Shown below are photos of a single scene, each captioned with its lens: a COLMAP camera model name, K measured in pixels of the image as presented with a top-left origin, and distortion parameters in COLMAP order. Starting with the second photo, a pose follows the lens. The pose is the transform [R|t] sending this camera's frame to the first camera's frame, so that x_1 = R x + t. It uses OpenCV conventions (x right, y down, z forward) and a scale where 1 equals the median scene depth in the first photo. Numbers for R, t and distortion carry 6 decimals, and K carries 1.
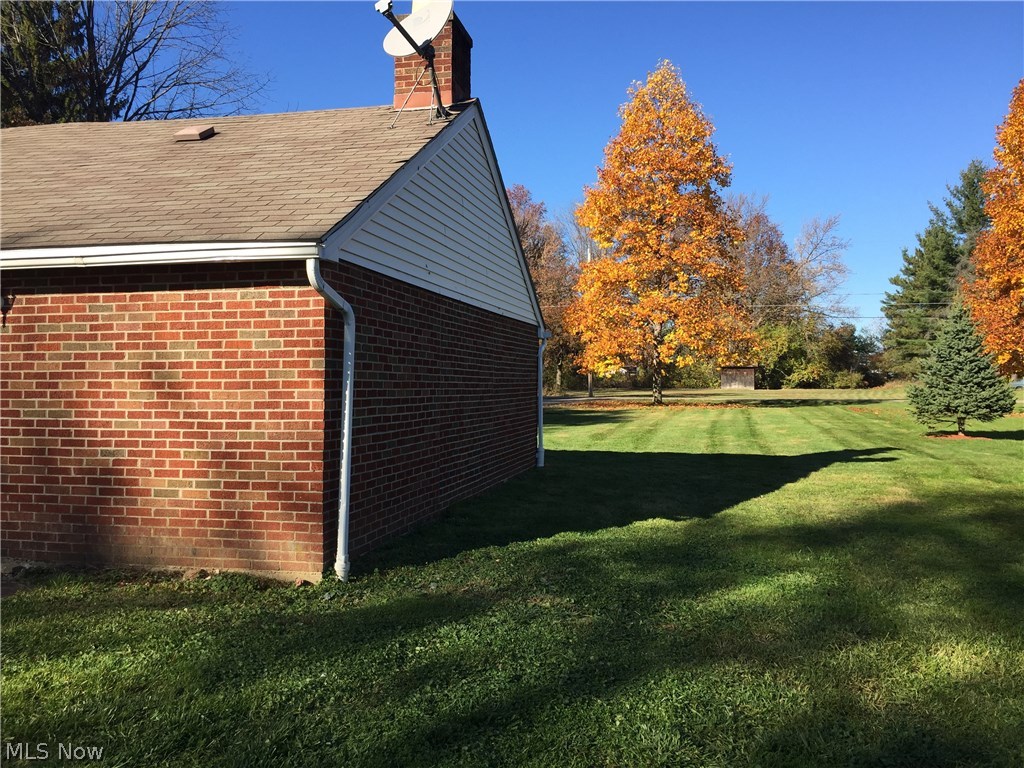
lens RADIAL K [[875.3, 0, 511.1], [0, 875.3, 377.4], [0, 0, 1]] dist [0.080180, -0.122746]
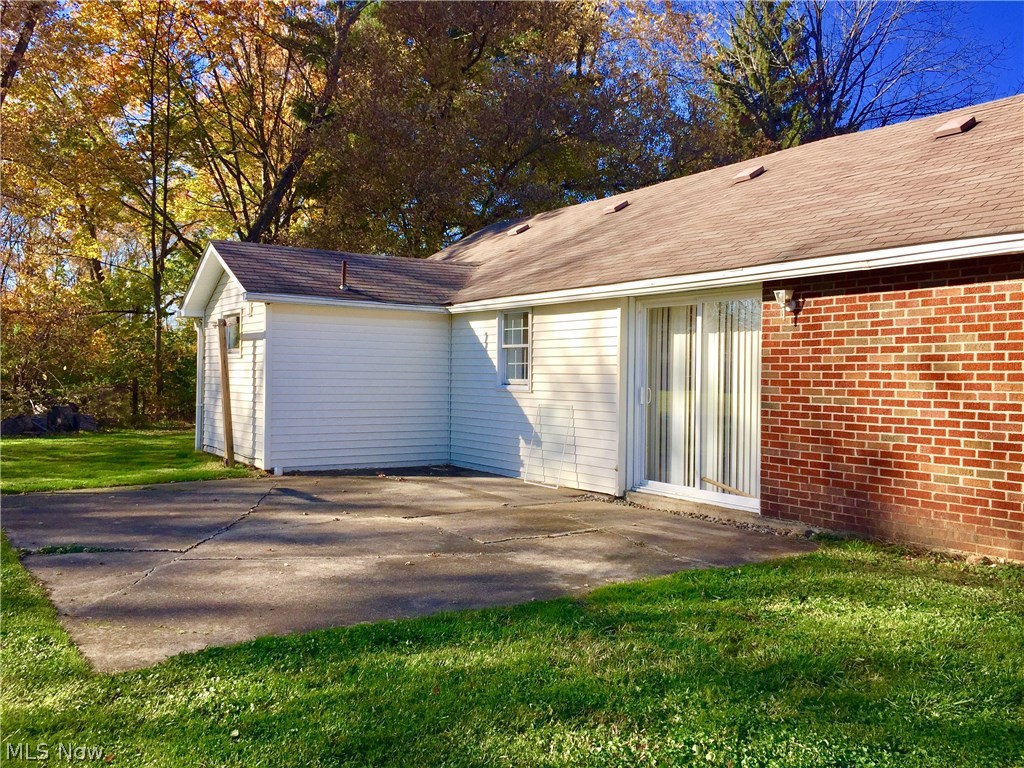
lens RADIAL K [[875.3, 0, 511.1], [0, 875.3, 377.4], [0, 0, 1]] dist [0.080180, -0.122746]
pose [[0.720304, 0.009488, -0.693594, -0.032953], [-0.006014, 0.999954, 0.007433, 0.005190], [0.693633, -0.001183, 0.720328, -0.111899]]
